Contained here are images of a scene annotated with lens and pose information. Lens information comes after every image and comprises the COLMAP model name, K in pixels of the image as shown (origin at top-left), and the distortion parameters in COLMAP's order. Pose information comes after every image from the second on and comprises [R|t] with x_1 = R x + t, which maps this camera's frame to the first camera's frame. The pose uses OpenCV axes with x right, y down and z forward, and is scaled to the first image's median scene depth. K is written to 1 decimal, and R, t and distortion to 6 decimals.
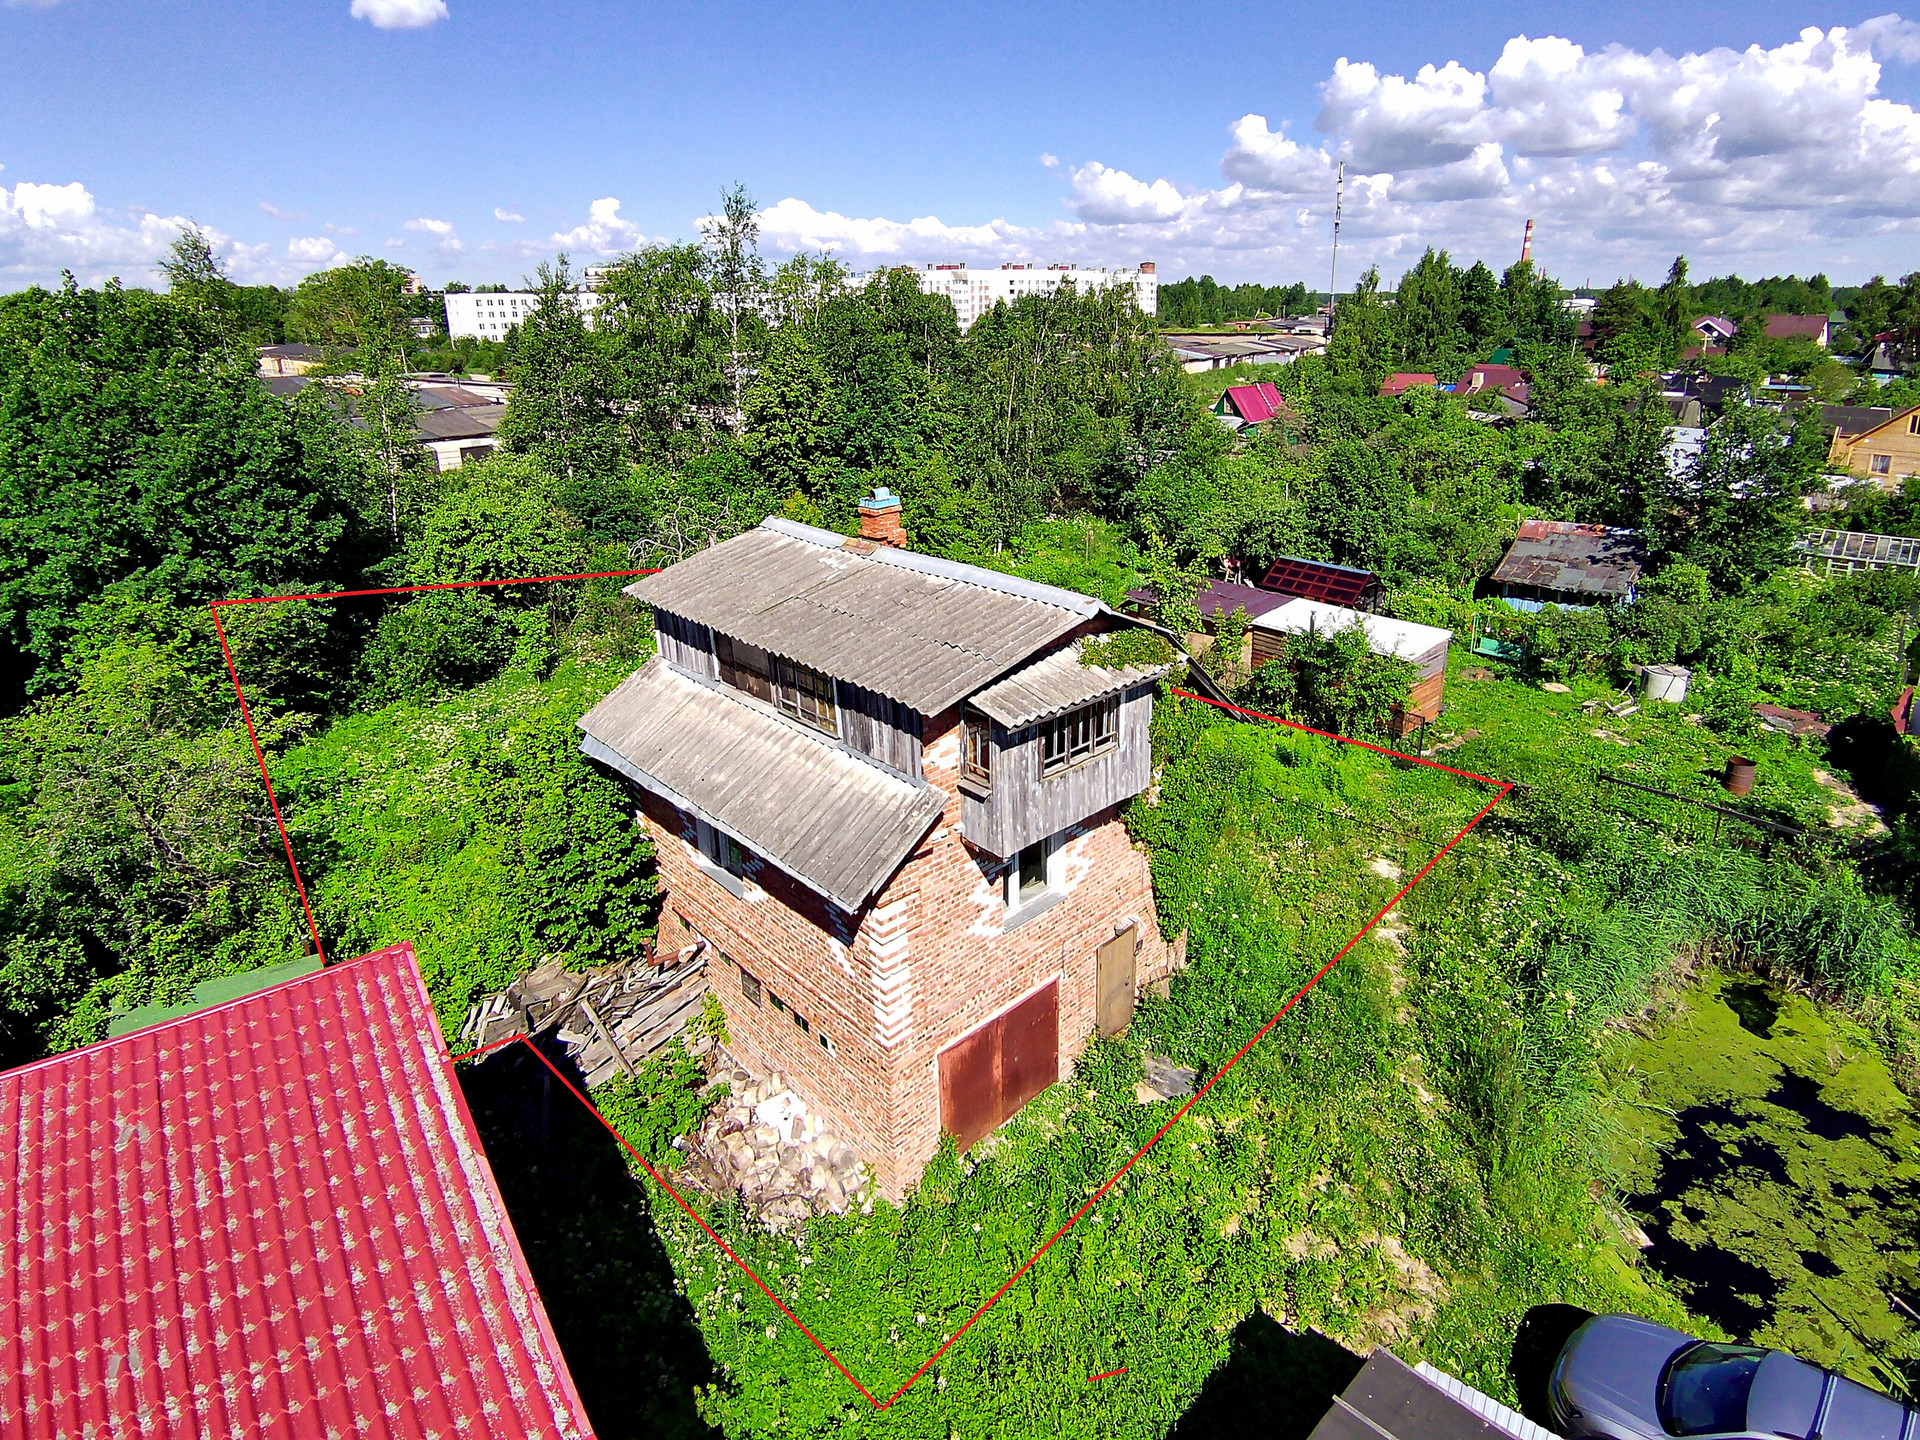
lens RADIAL K [[1036.5, 0, 992.5], [0, 1036.5, 597.9], [0, 0, 1]] dist [0.034405, -0.048672]
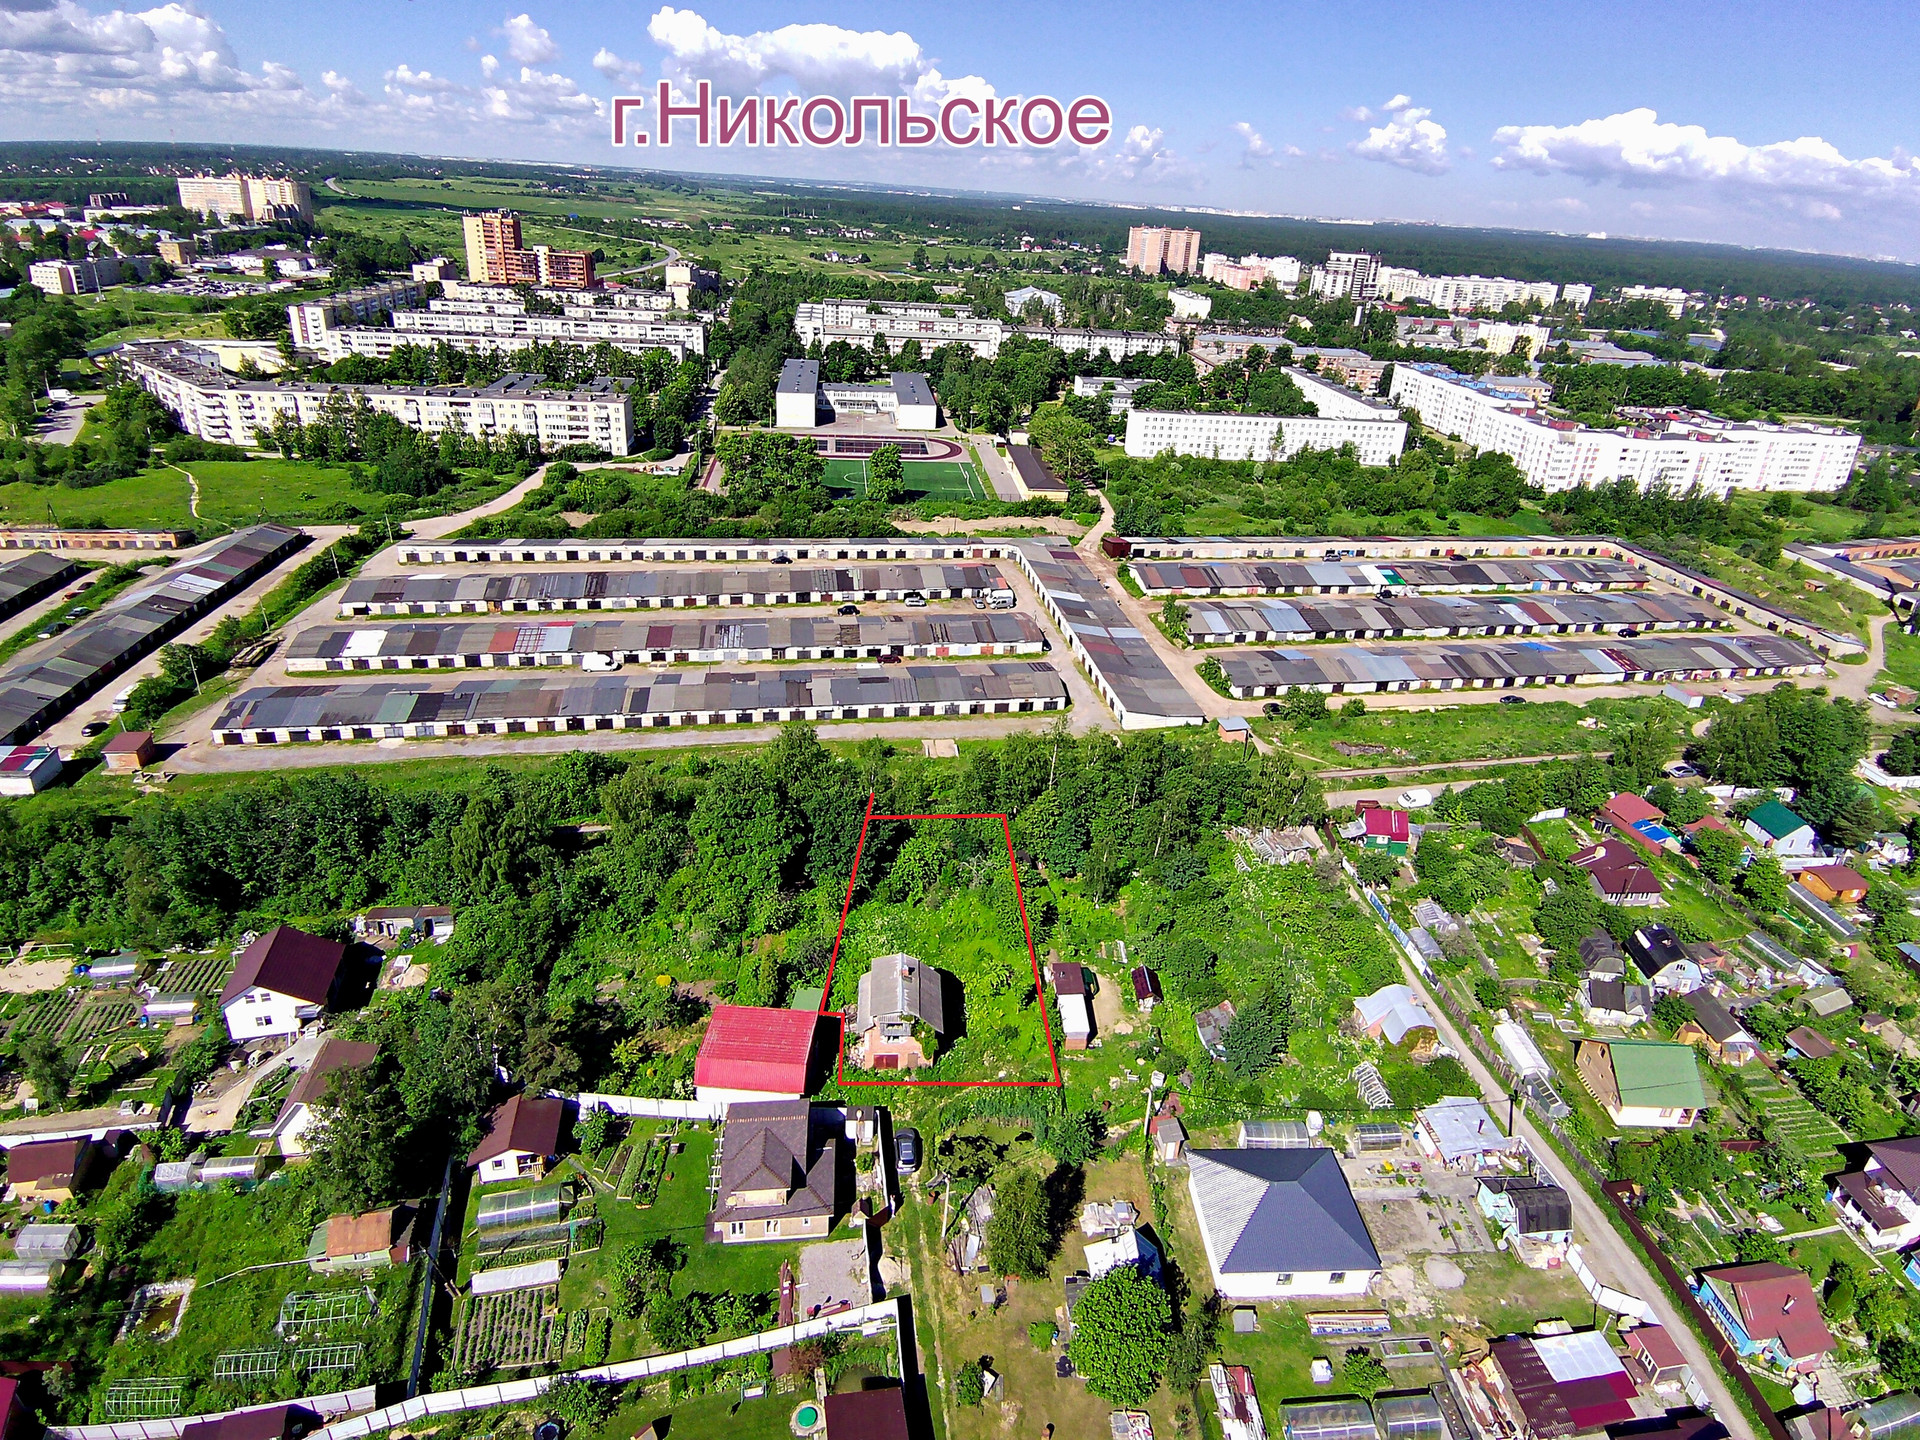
lens RADIAL K [[1036.5, 0, 992.5], [0, 1036.5, 597.9], [0, 0, 1]] dist [0.034405, -0.048672]
pose [[0.768710, 0.290291, -0.569927, 3.050244], [-0.244773, 0.956756, 0.157176, -3.163849], [0.590907, 0.018680, 0.806523, -3.538053]]
